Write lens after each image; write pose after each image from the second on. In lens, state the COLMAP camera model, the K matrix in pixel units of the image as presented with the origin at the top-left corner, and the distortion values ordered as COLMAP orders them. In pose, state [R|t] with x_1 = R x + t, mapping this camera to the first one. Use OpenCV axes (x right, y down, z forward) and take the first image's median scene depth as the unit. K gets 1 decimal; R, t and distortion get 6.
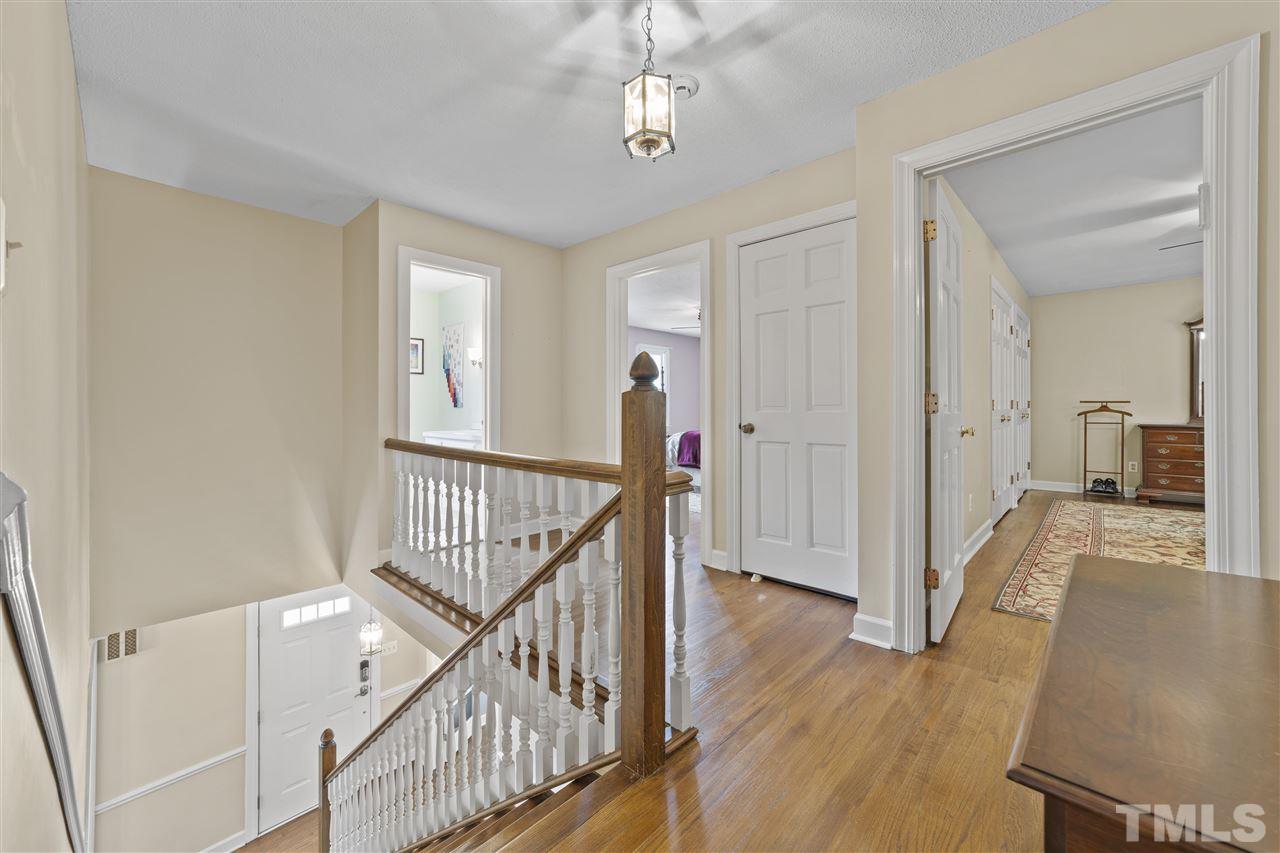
lens RADIAL K [[491.4, 0, 629.6], [0, 491.4, 408.1], [0, 0, 1]] dist [-0.006217, 0.001739]
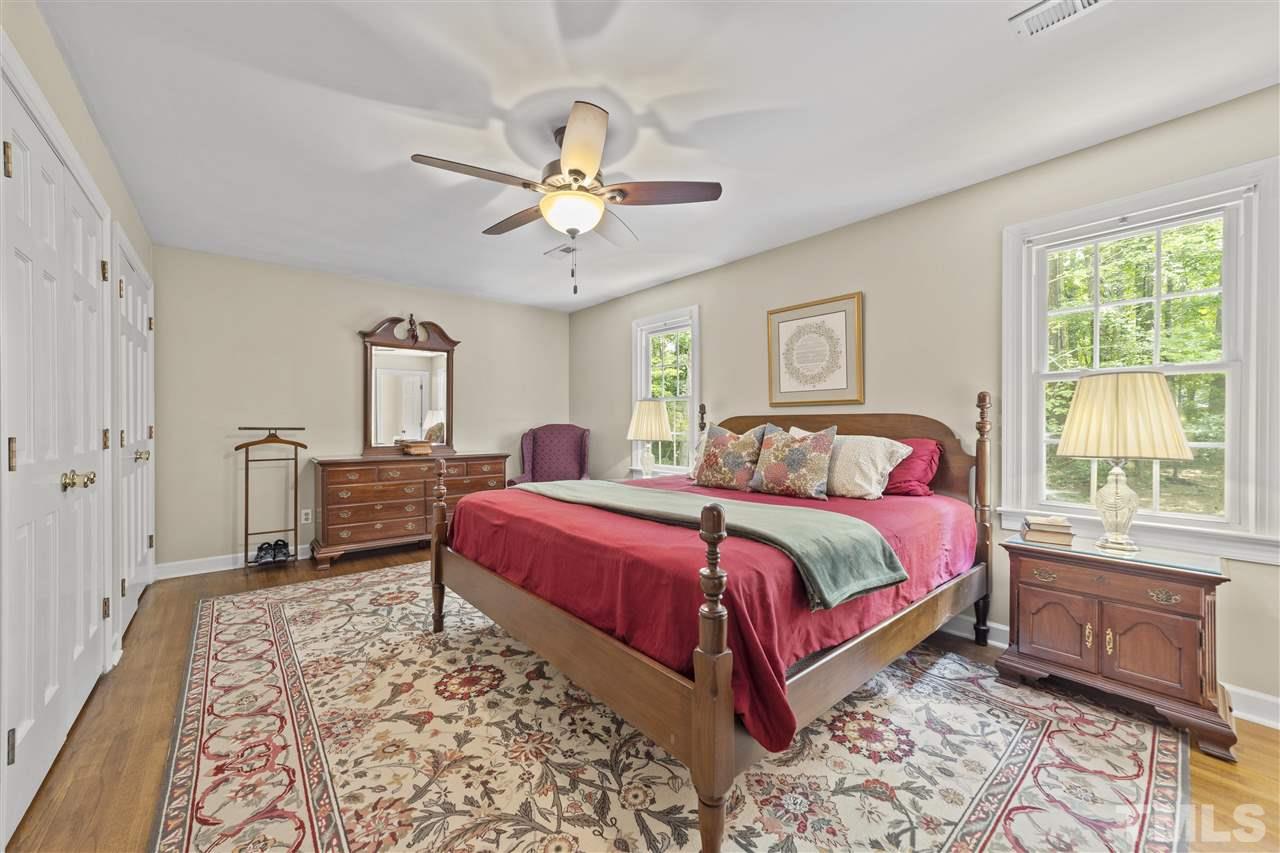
lens RADIAL K [[491.4, 0, 640.7], [0, 491.4, 427.6], [0, 0, 1]] dist [-0.006217, 0.001739]
pose [[0.109323, -0.003719, 0.993999, 0.374867], [0.000449, 0.999993, 0.003692, -0.017674], [-0.994006, 0.000042, 0.109324, 0.447906]]
